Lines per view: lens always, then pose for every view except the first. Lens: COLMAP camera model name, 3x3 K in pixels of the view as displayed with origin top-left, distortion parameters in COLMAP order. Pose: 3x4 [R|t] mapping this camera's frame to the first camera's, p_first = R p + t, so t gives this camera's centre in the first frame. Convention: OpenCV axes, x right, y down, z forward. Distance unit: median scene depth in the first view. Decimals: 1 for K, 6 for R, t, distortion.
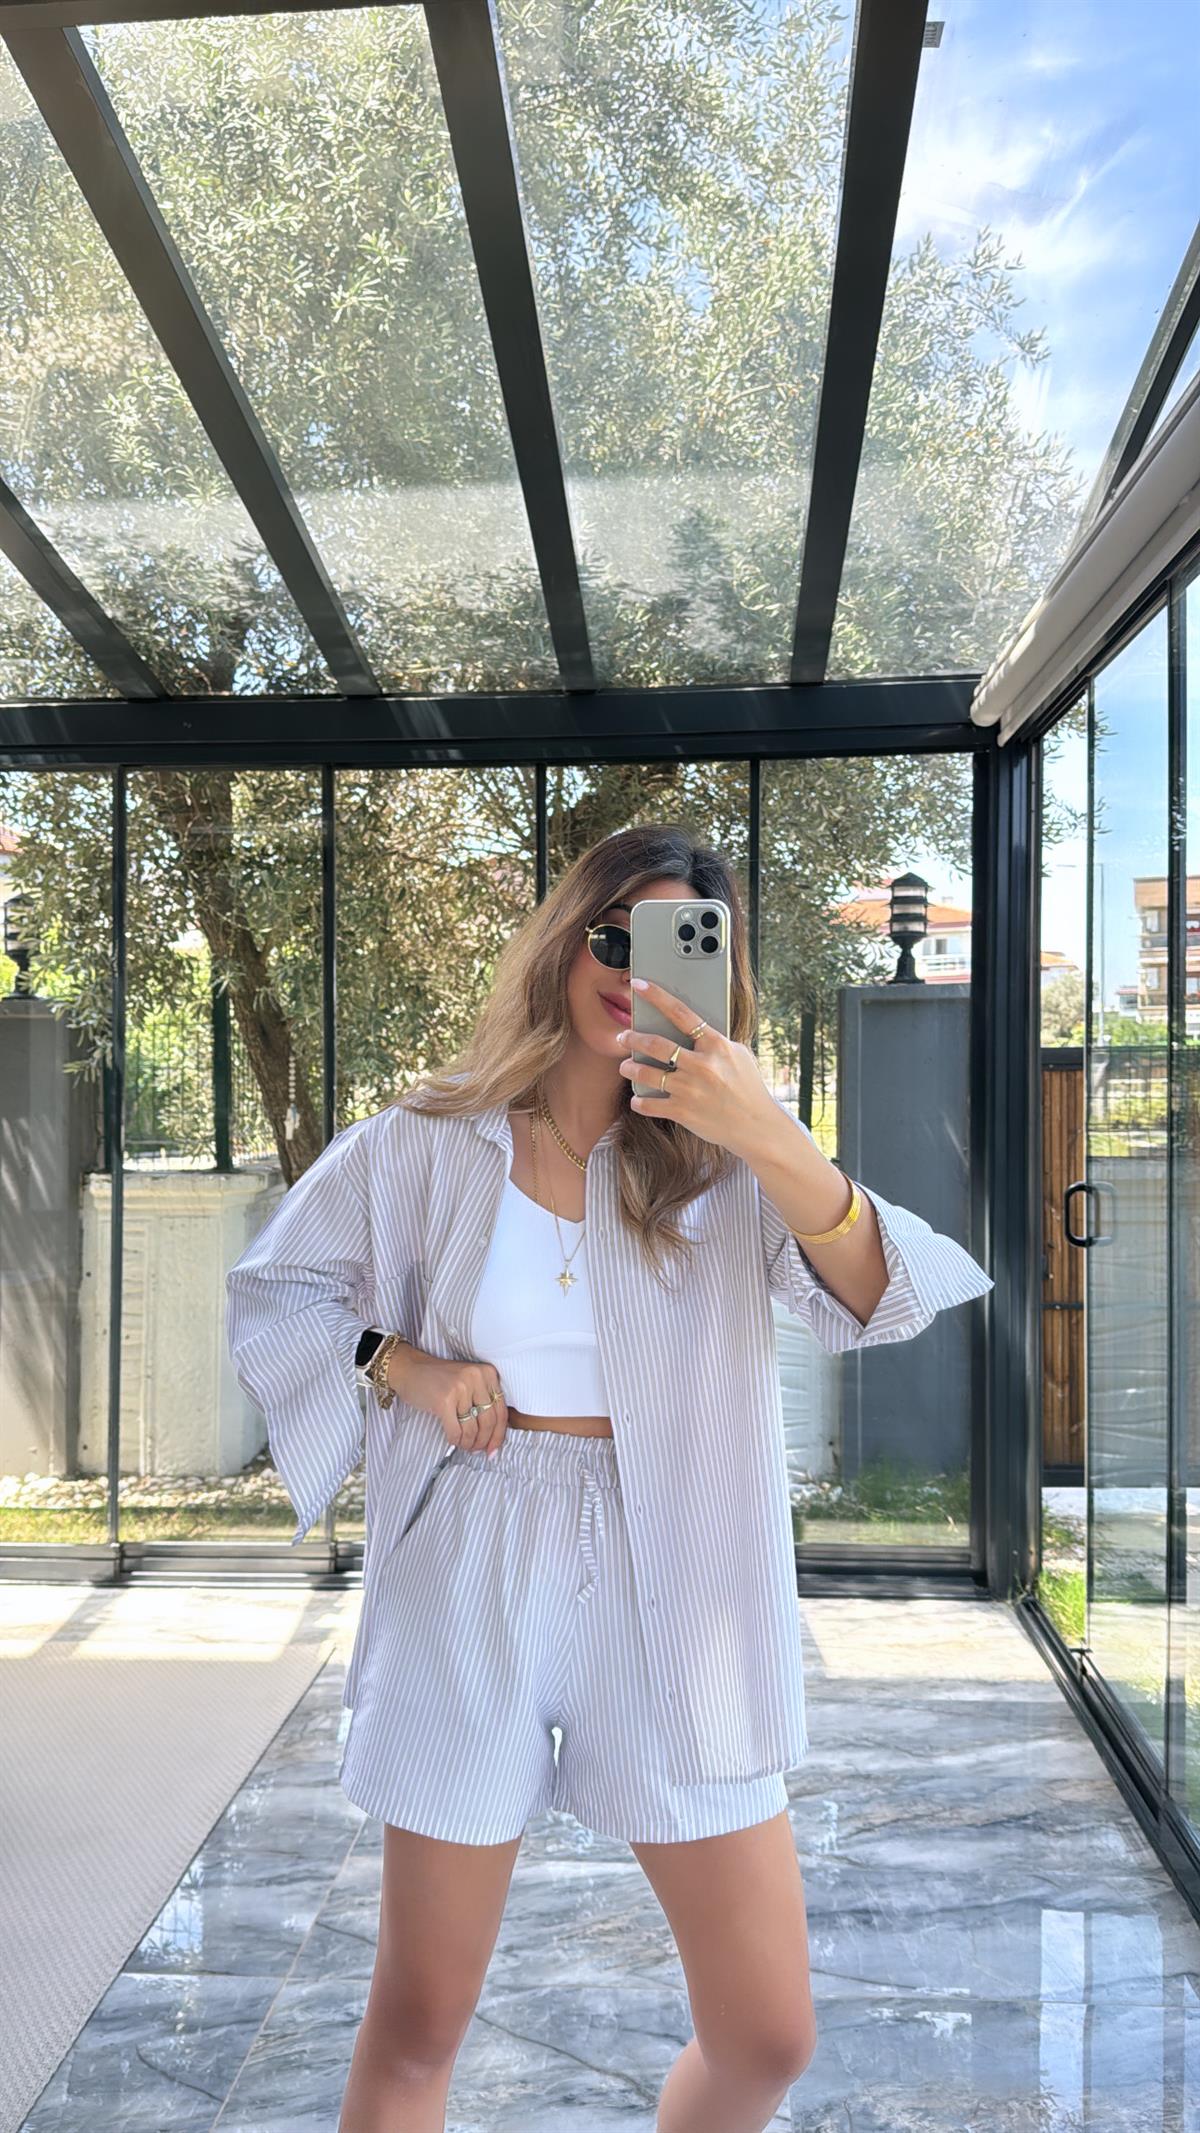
lens RADIAL K [[1604.6, 0, 591.4], [0, 1604.6, 1097.0], [0, 0, 1]] dist [-0.006580, -0.010504]
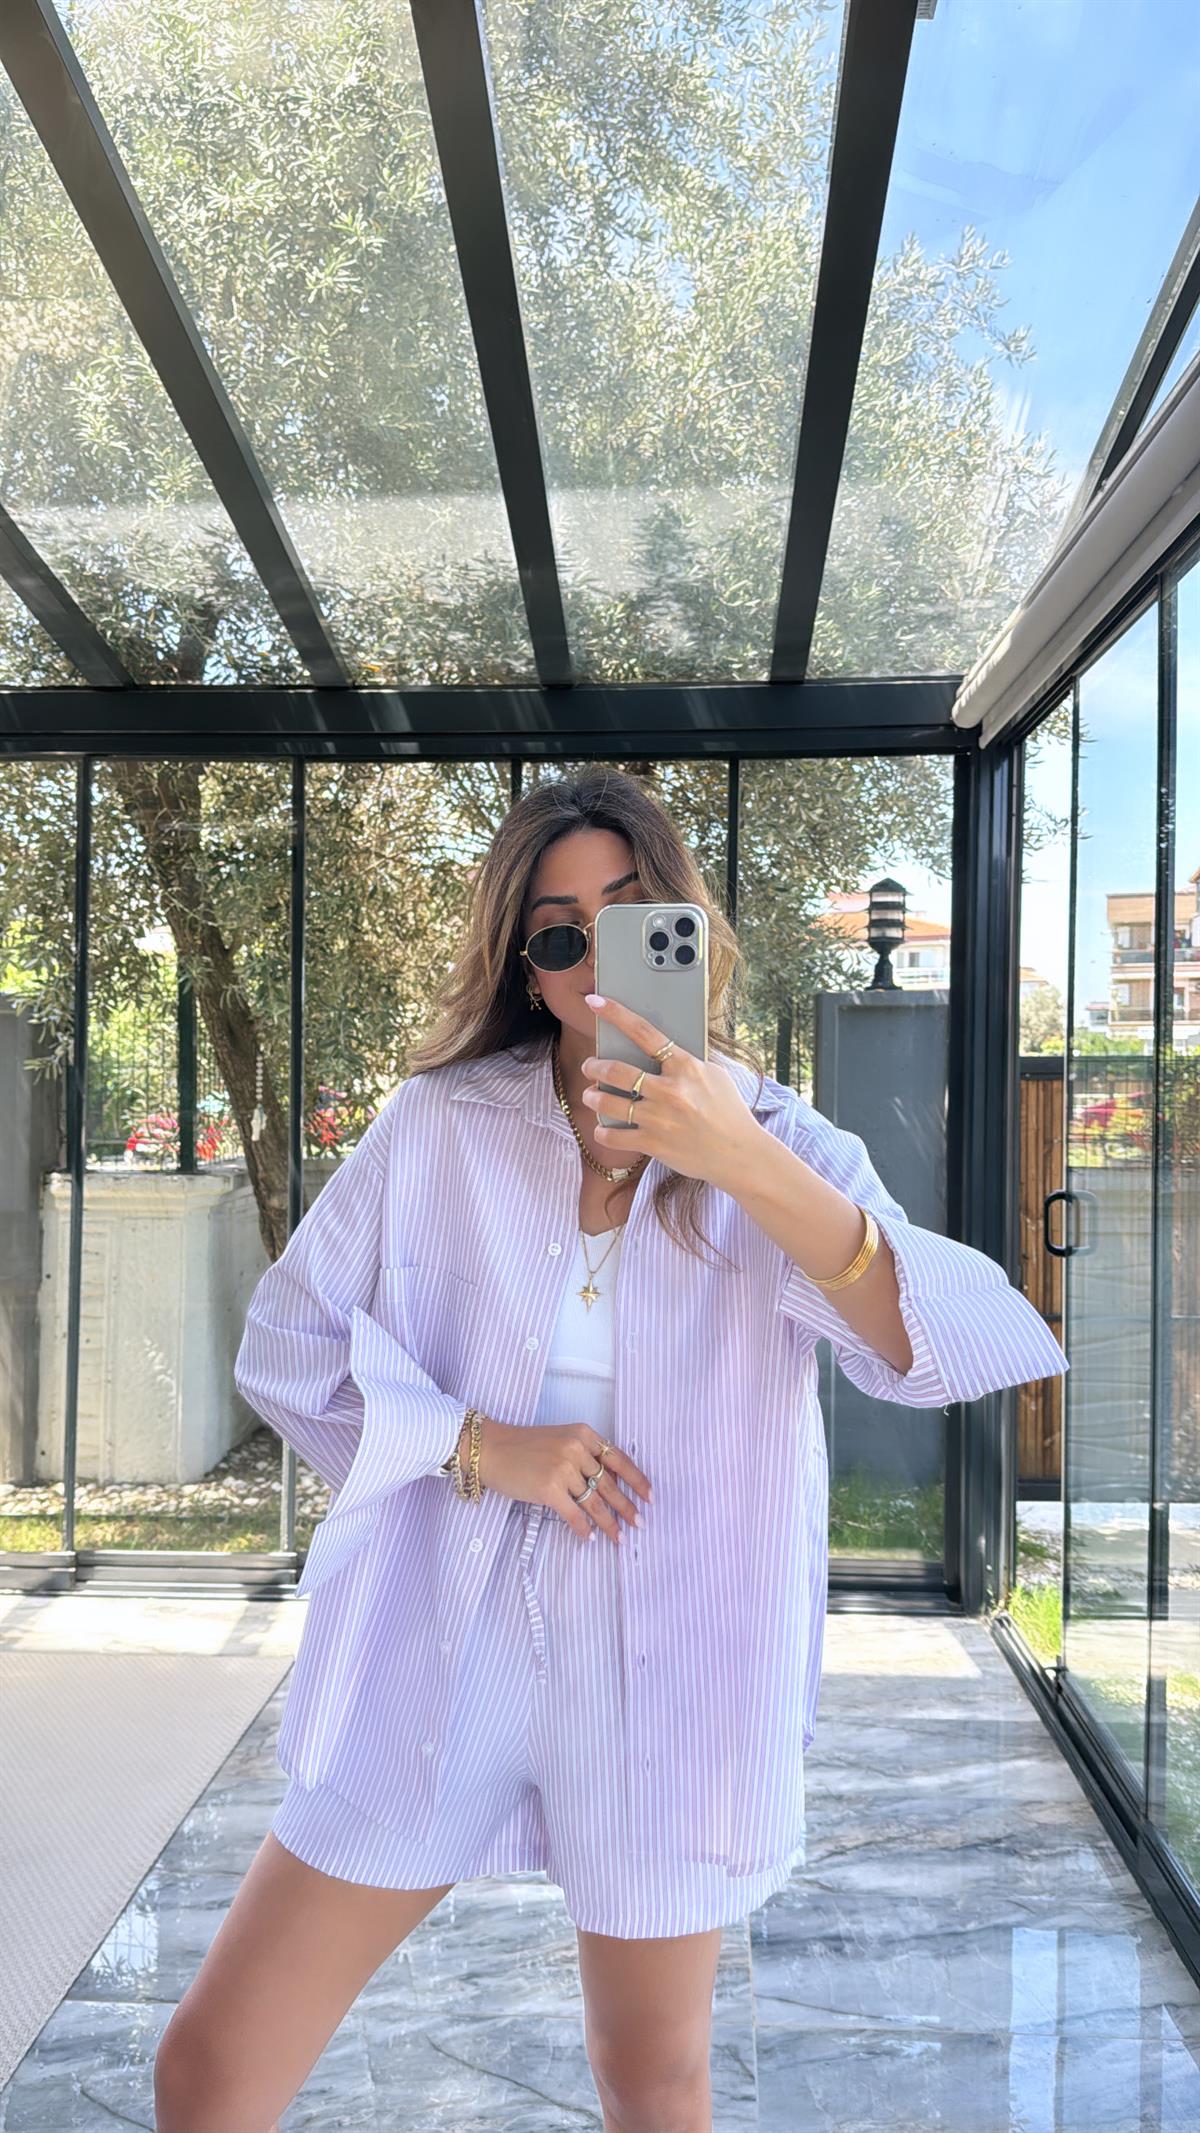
lens RADIAL K [[1604.6, 0, 591.4], [0, 1604.6, 1097.0], [0, 0, 1]] dist [-0.006580, -0.010504]
pose [[0.999796, 0.011026, 0.016947, 0.000226], [-0.010927, 0.999923, -0.005894, 0.003951], [-0.017010, 0.005707, 0.999839, 0.018933]]
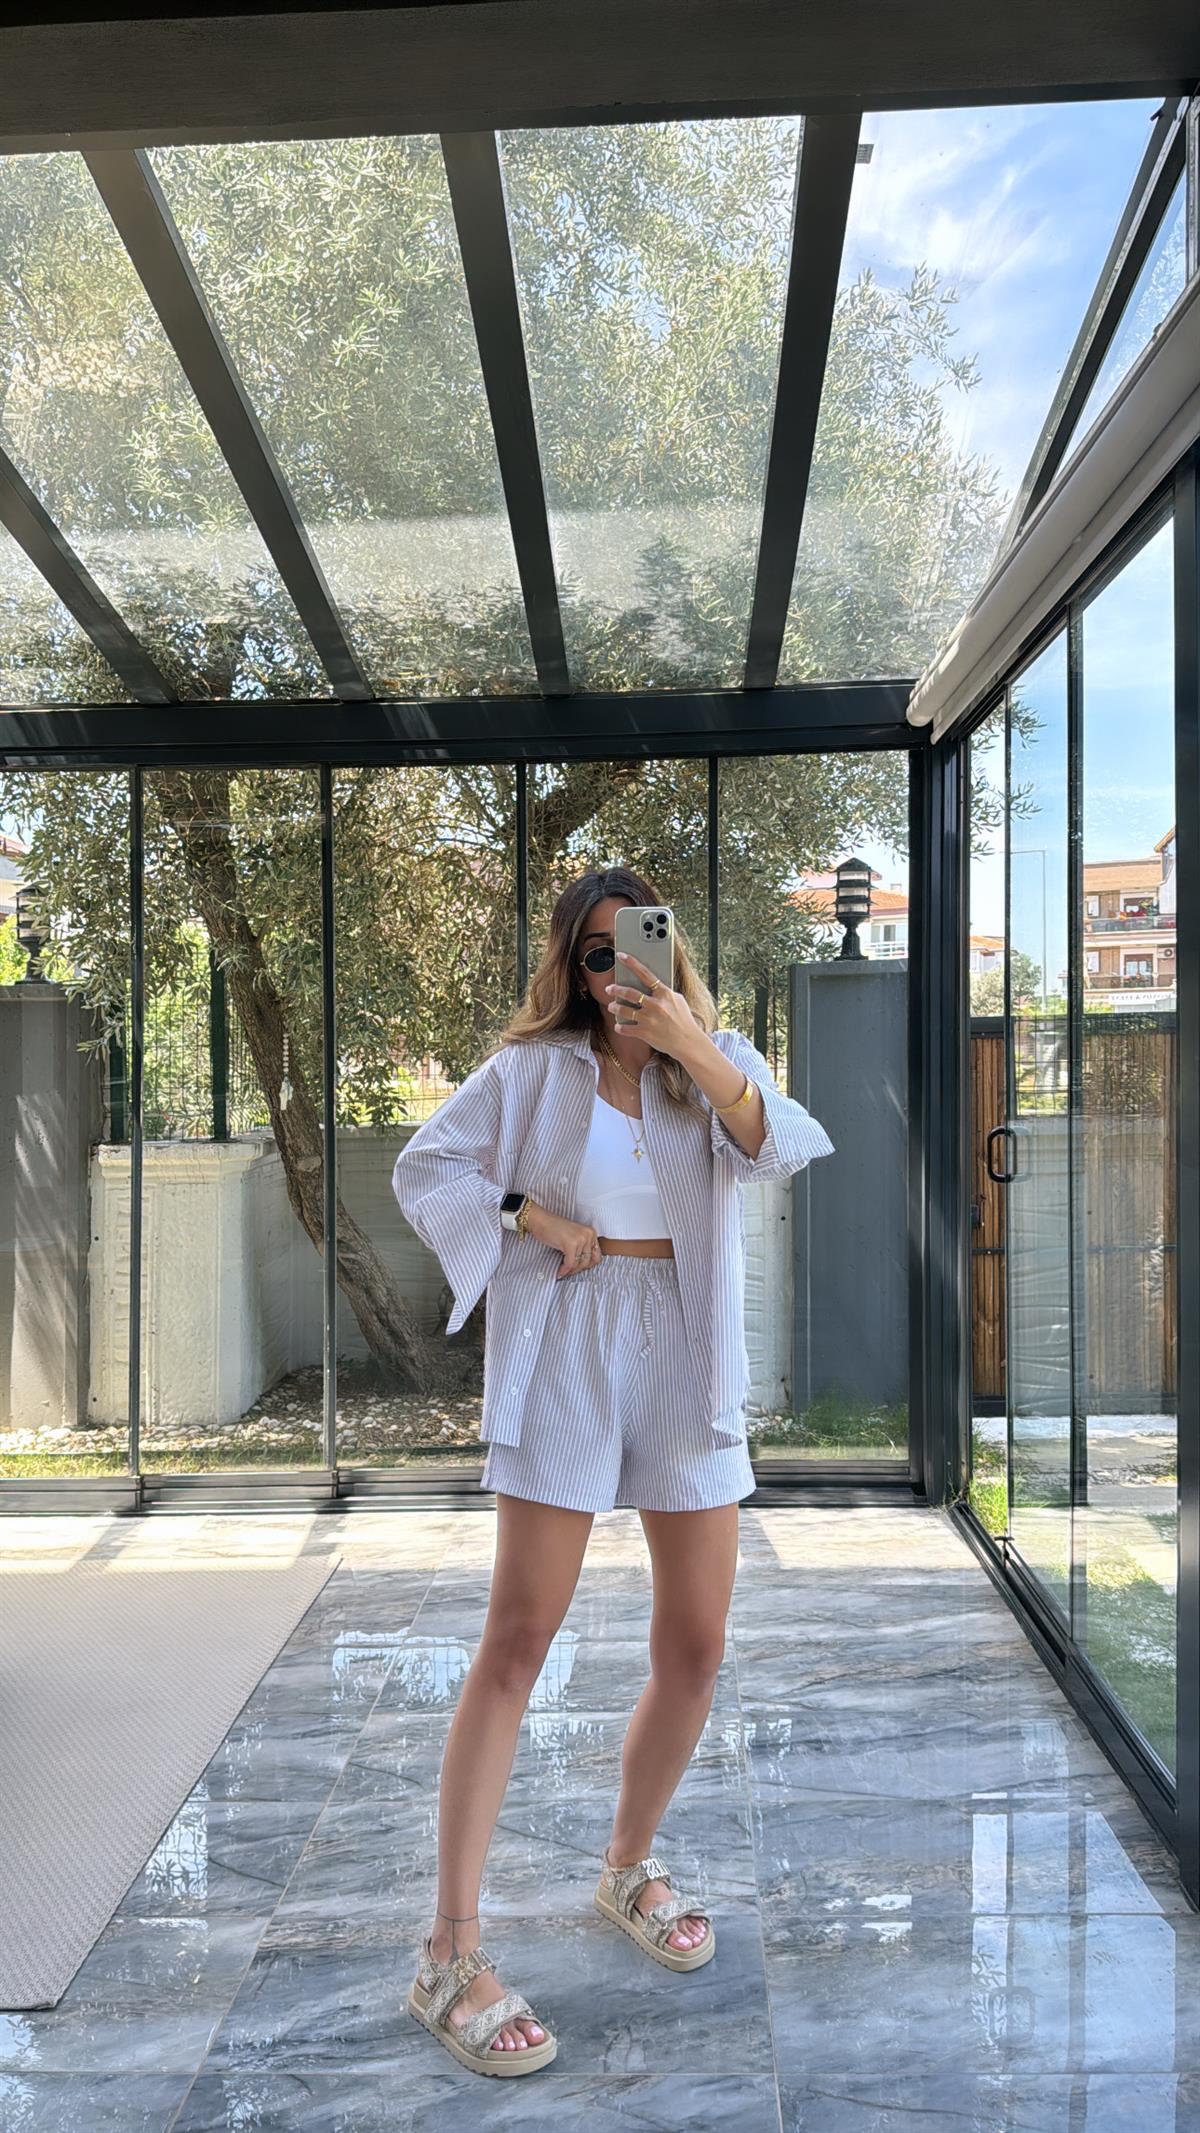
lens RADIAL K [[1591.4, 0, 589.6], [0, 1591.4, 1118.2], [0, 0, 1]] dist [-0.008133, -0.007008]
pose [[0.999574, -0.009666, 0.027540, -0.015778], [0.009126, 0.999765, 0.019687, 0.016571], [-0.027724, -0.019427, 0.999427, -0.101476]]
